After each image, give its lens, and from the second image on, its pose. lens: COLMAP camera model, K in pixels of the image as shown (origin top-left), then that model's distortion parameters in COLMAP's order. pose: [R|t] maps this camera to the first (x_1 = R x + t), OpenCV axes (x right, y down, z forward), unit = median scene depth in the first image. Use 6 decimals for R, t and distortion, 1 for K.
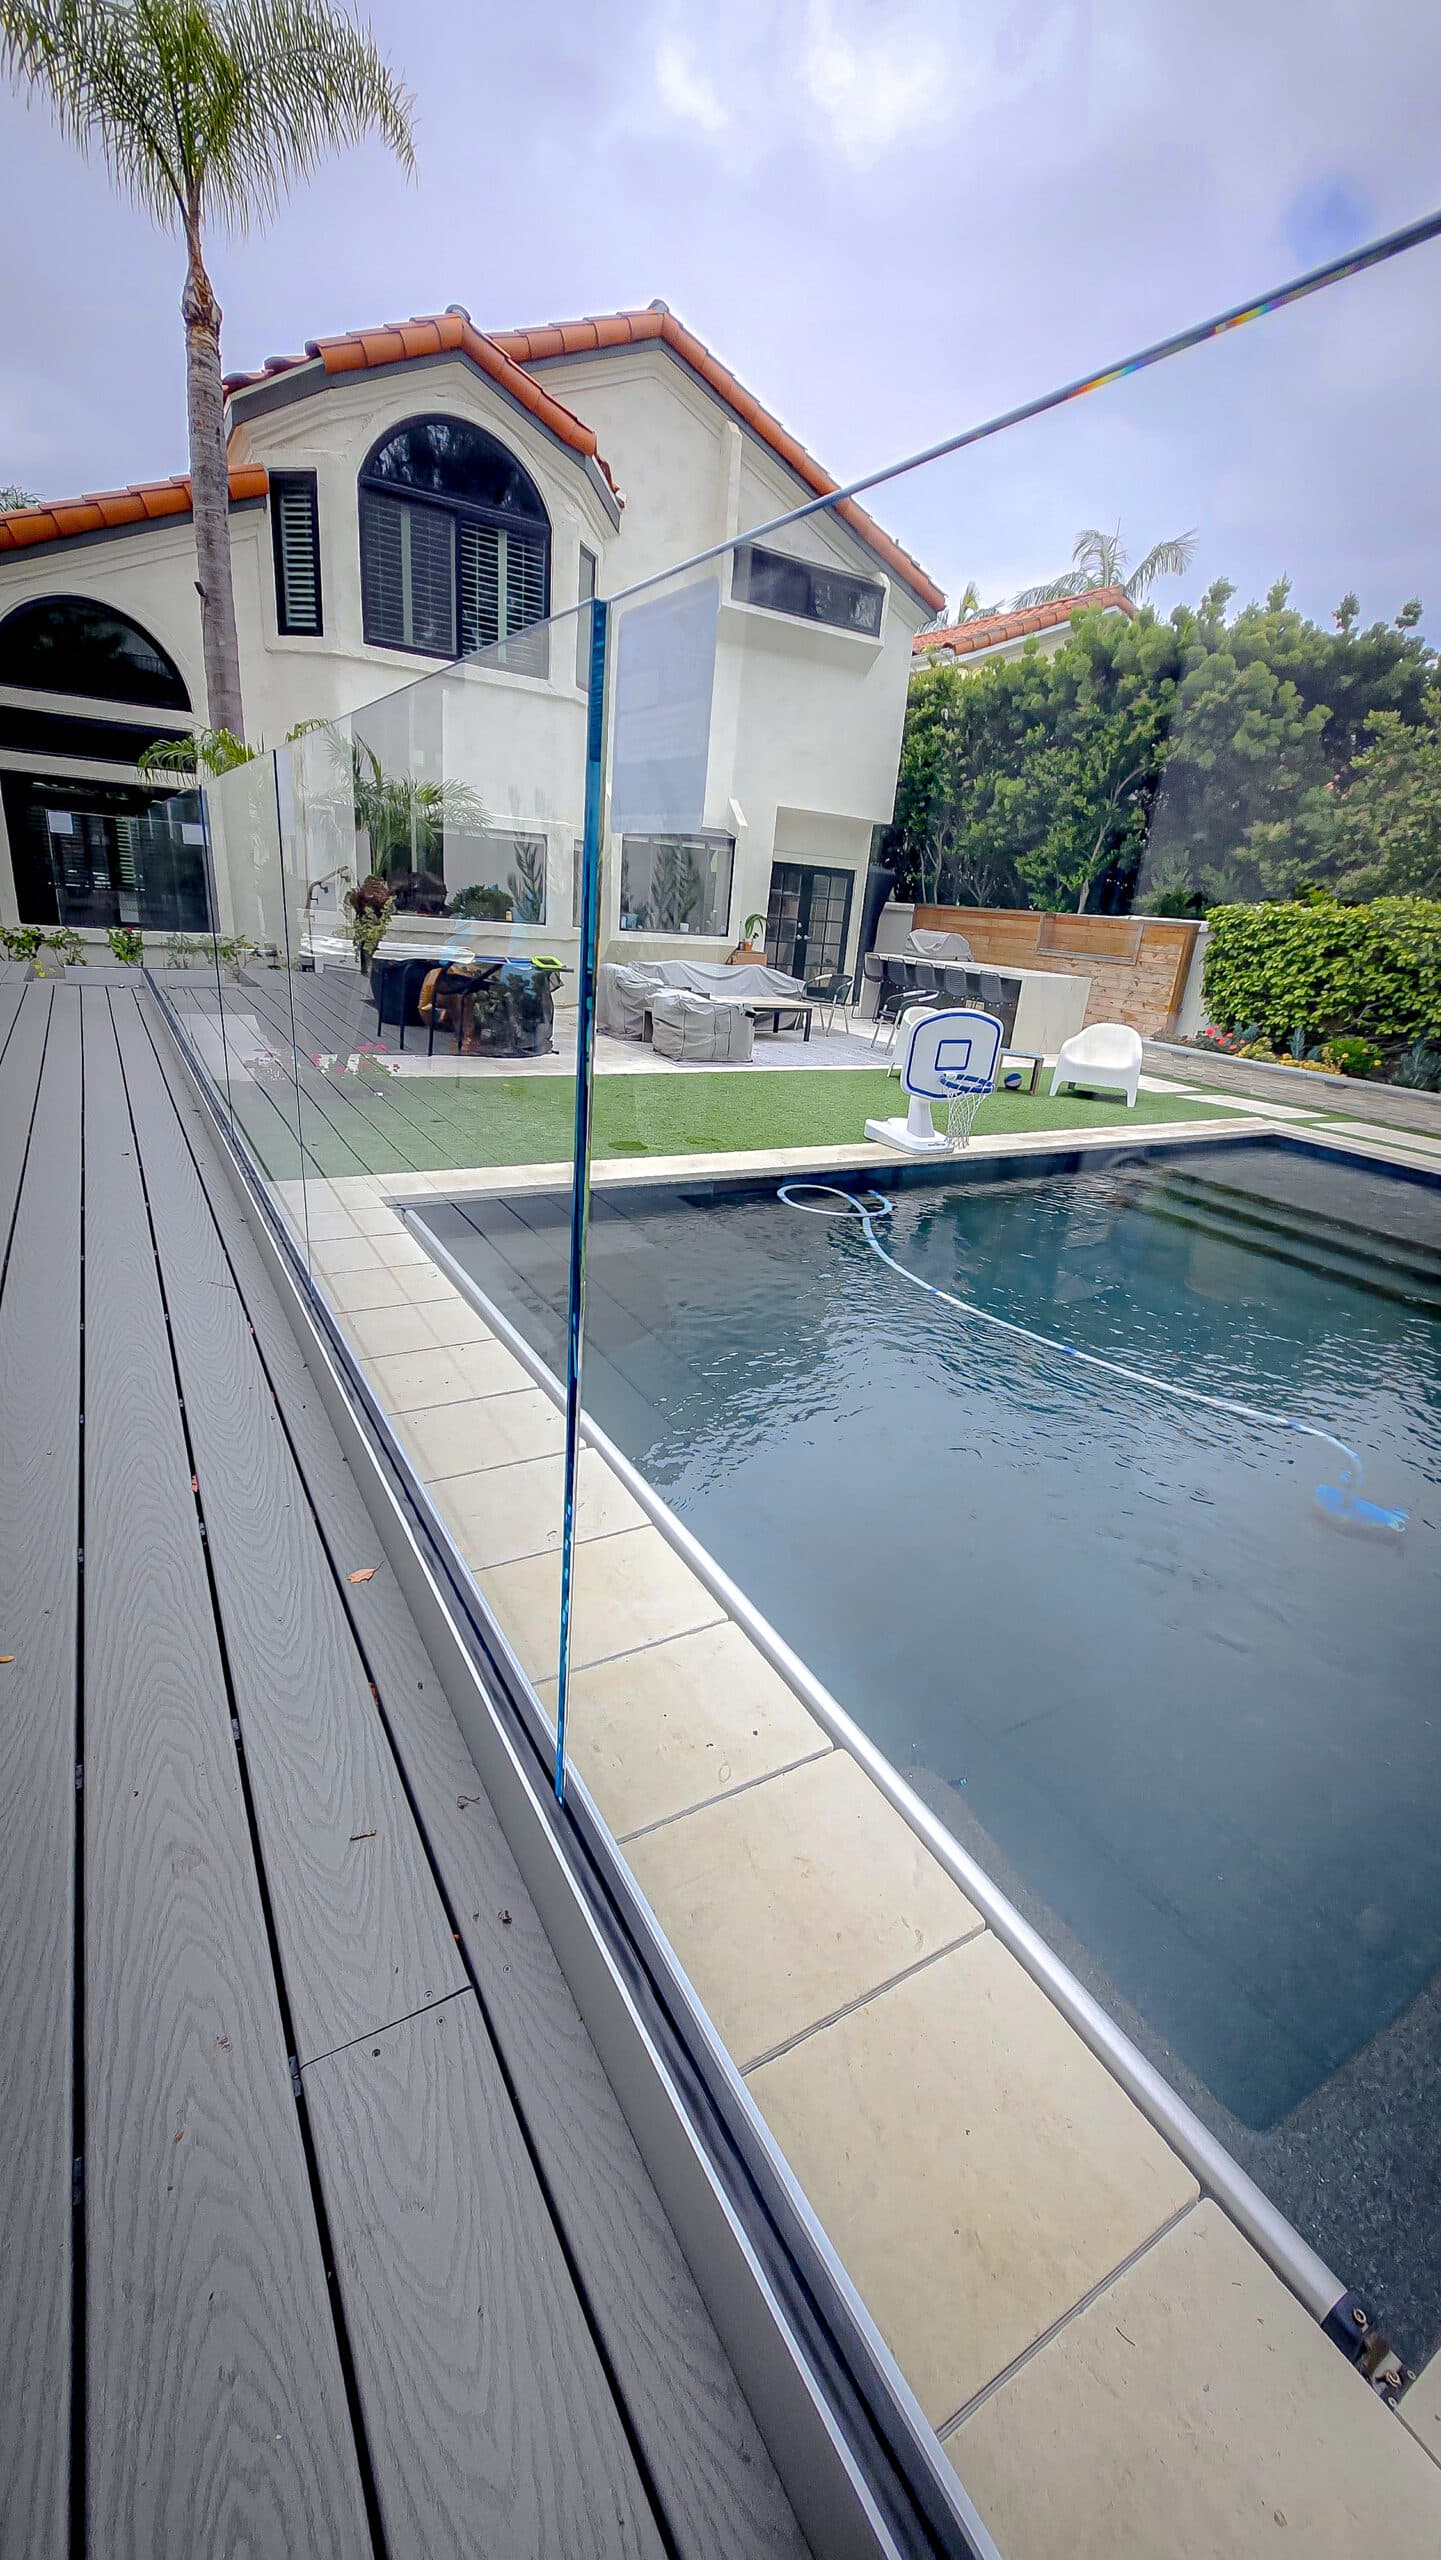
lens RADIAL K [[1007.5, 0, 744.3], [0, 1007.5, 1266.2], [0, 0, 1]] dist [0.001308, 0.000012]
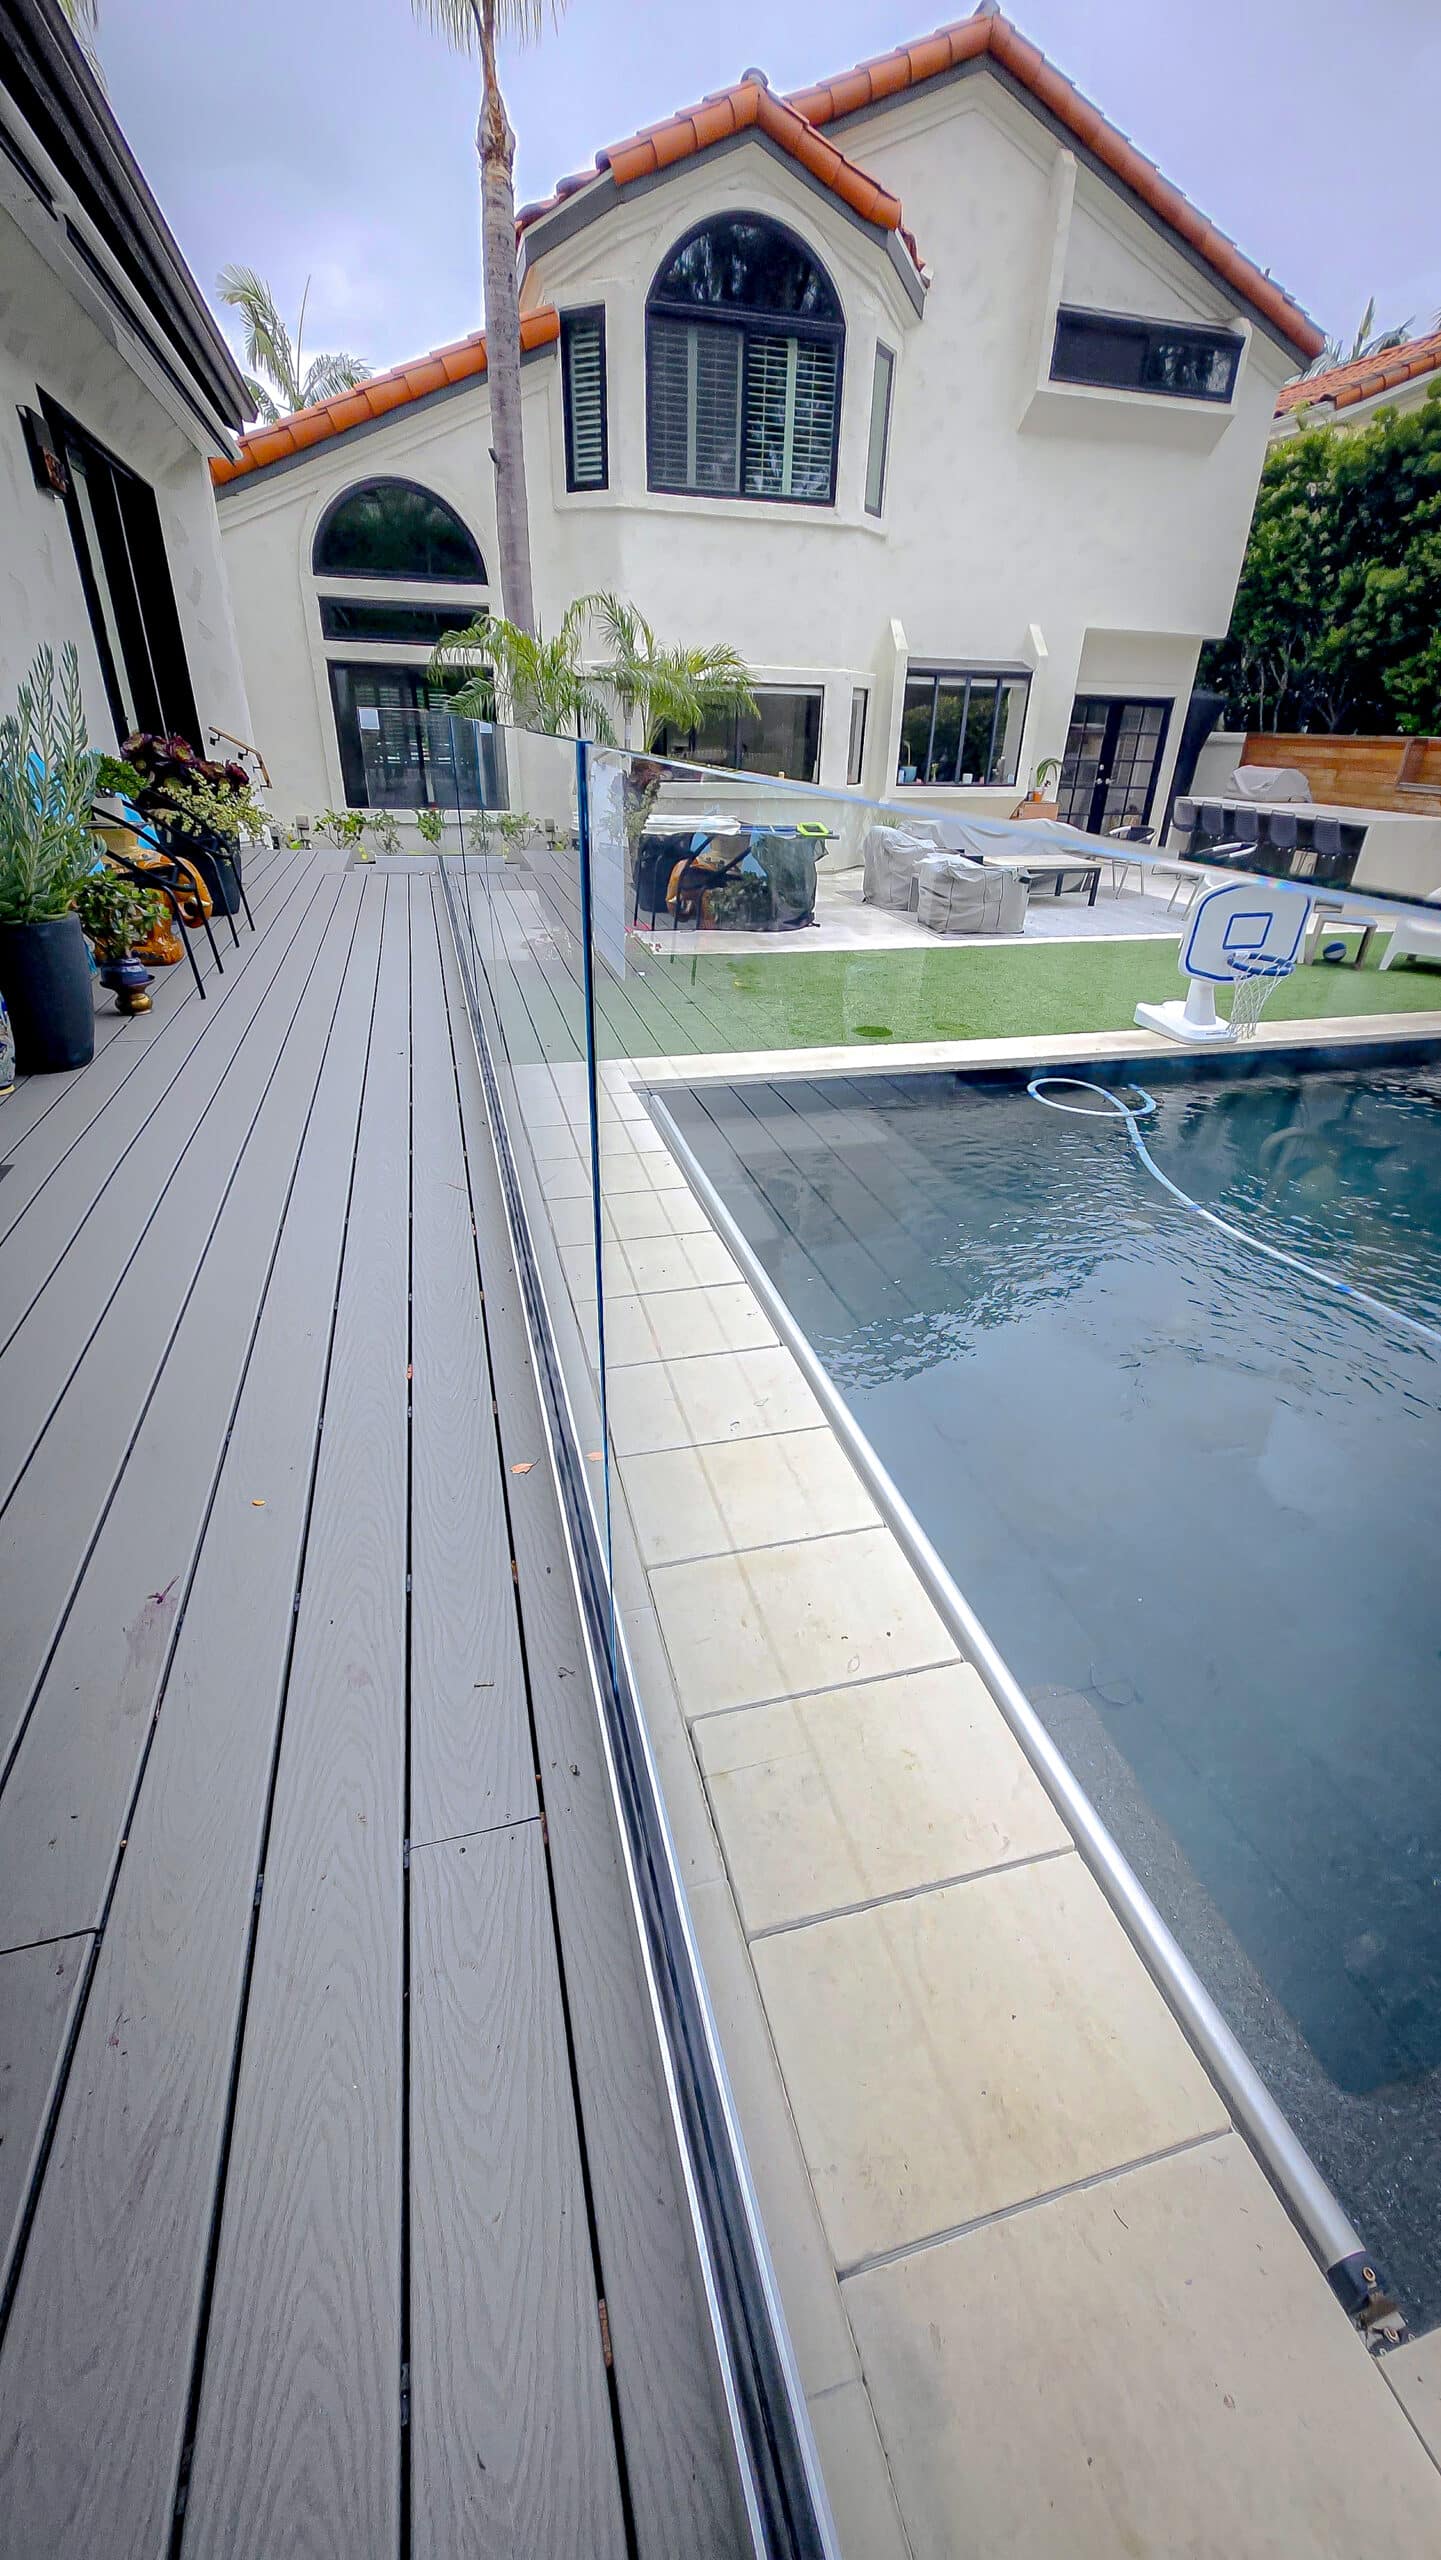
lens RADIAL K [[1007.5, 0, 740.4], [0, 1007.5, 1272.8], [0, 0, 1]] dist [0.001308, 0.000012]
pose [[0.963248, 0.080969, -0.256119, 0.024984], [-0.044919, 0.988616, 0.143602, -0.016591], [0.264831, -0.126820, 0.955919, -0.006587]]
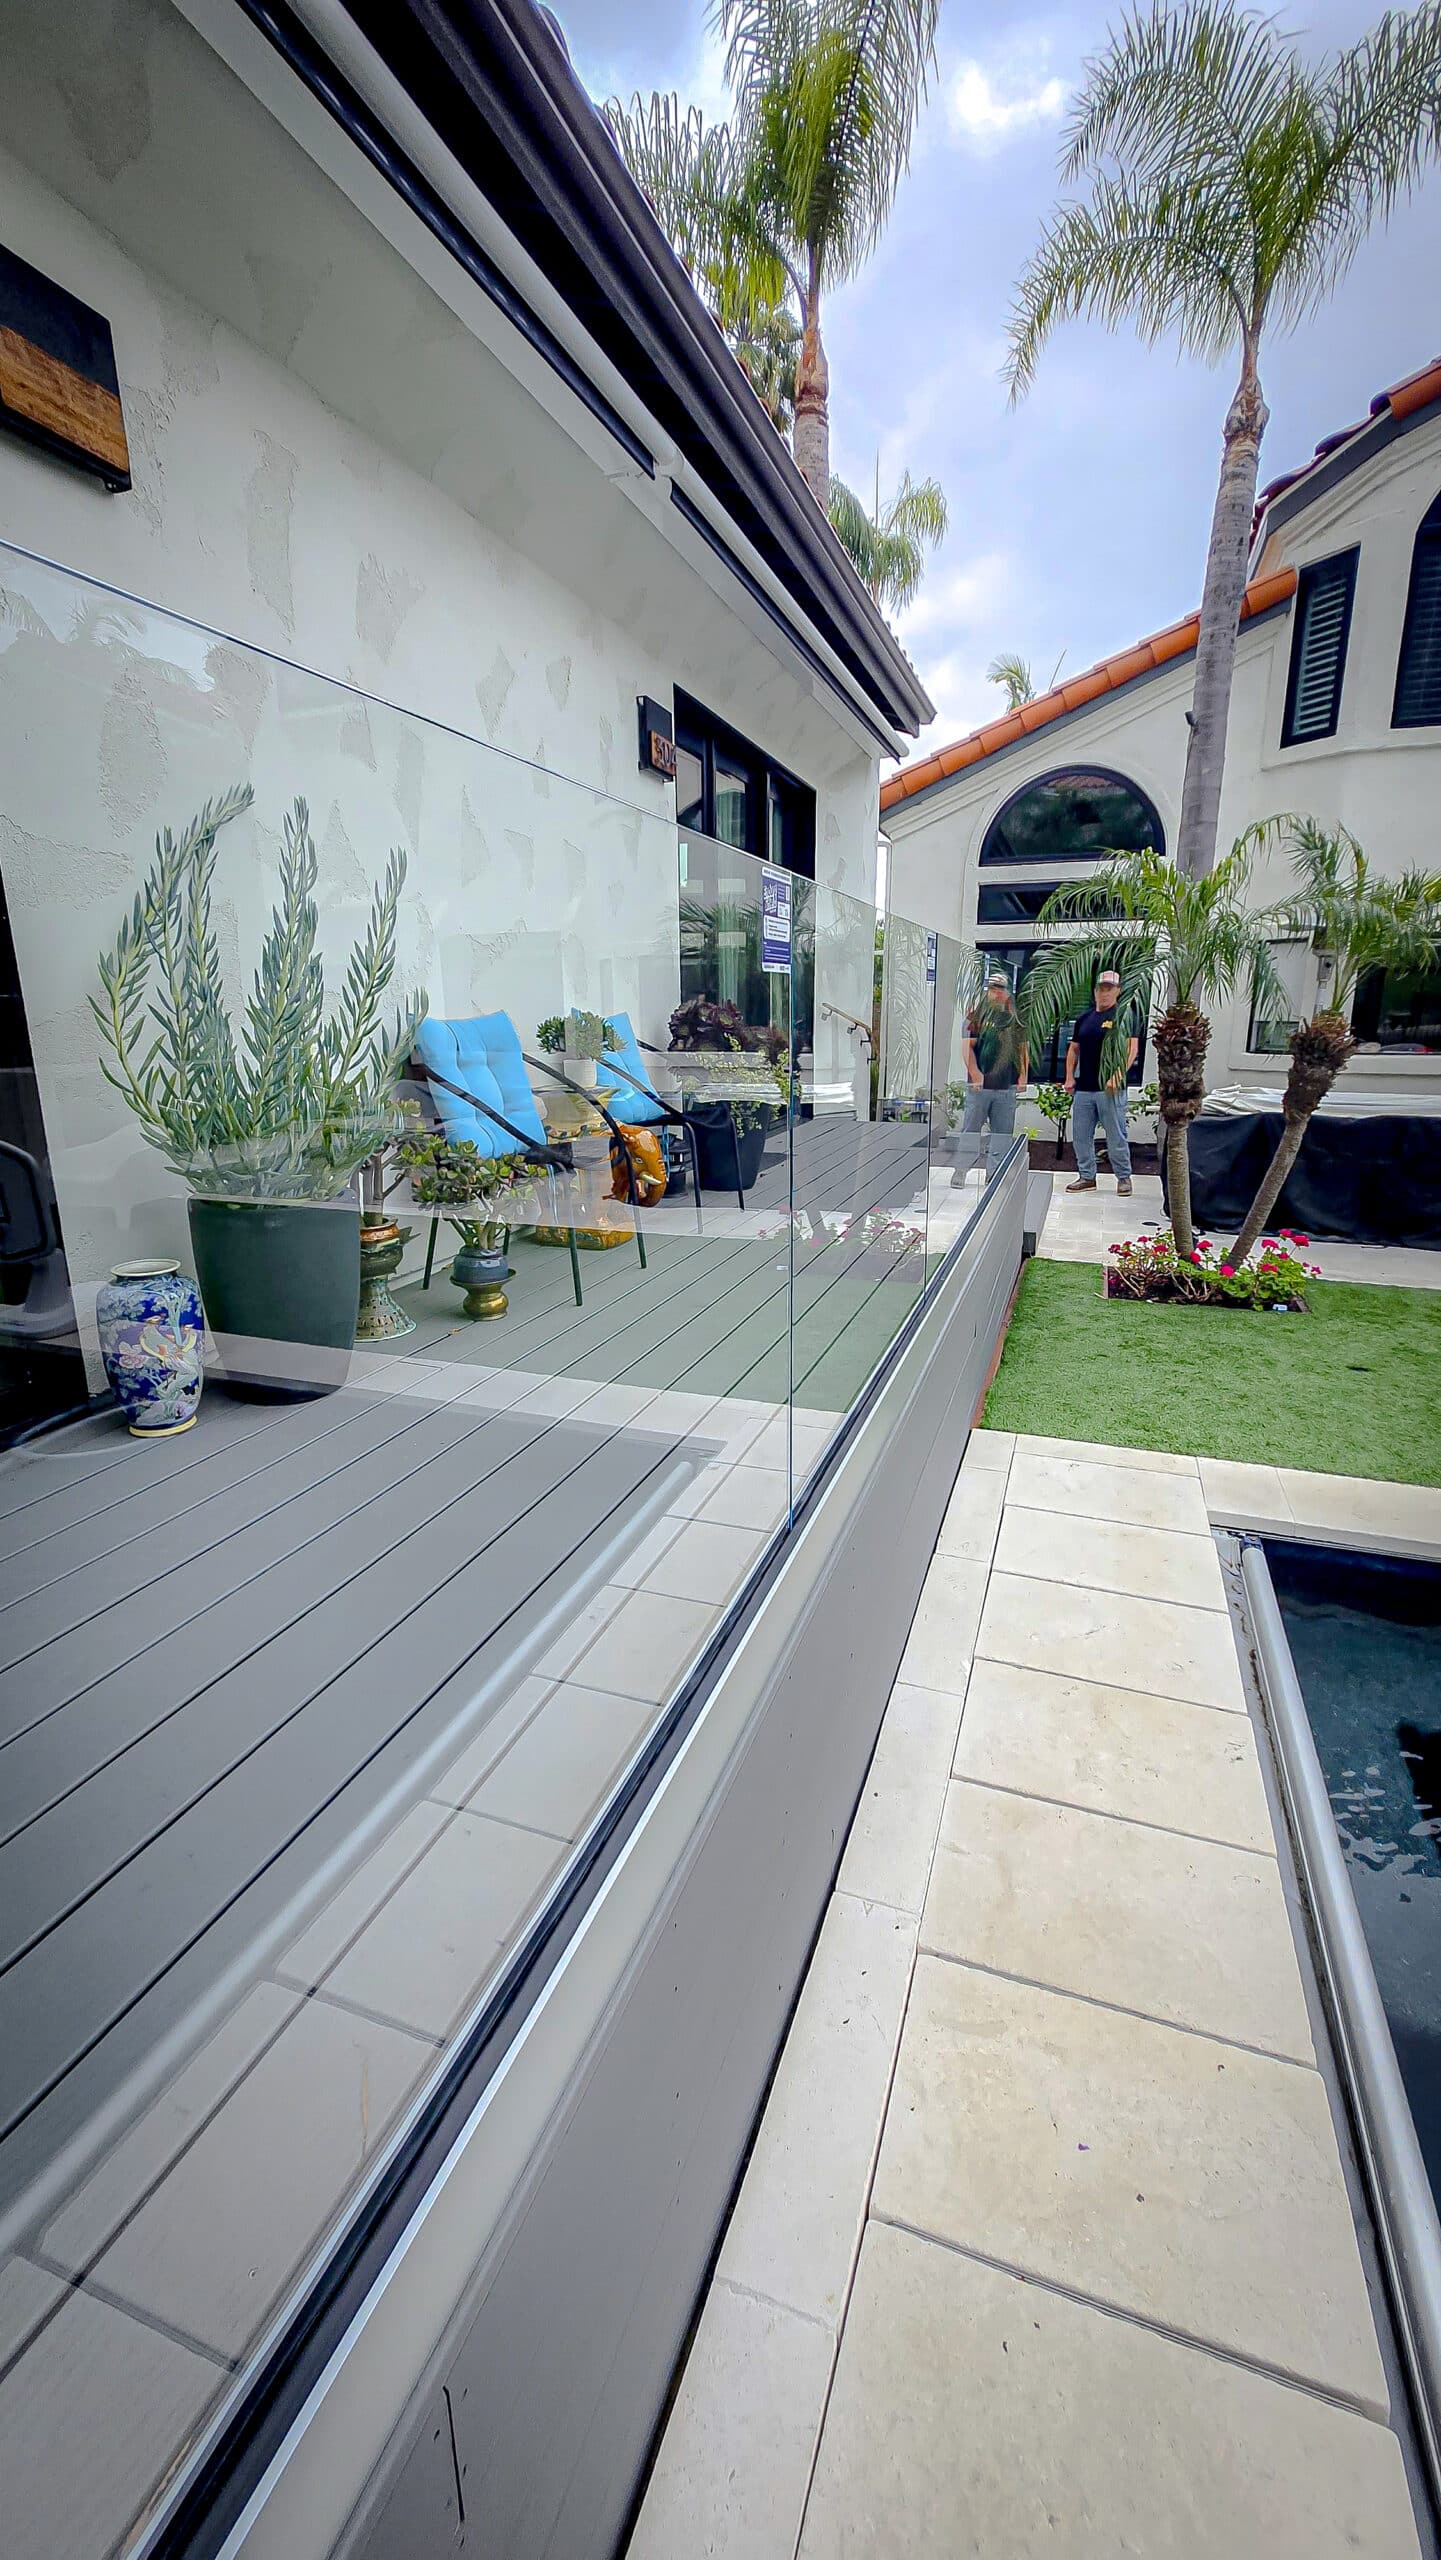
lens RADIAL K [[1007.5, 0, 728.2], [0, 1007.5, 1254.6], [0, 0, 1]] dist [0.001308, 0.000012]
pose [[0.621427, 0.100457, -0.777005, -0.045375], [-0.209787, 0.976867, -0.041485, -0.076710], [0.754863, 0.188785, 0.628126, 0.207104]]
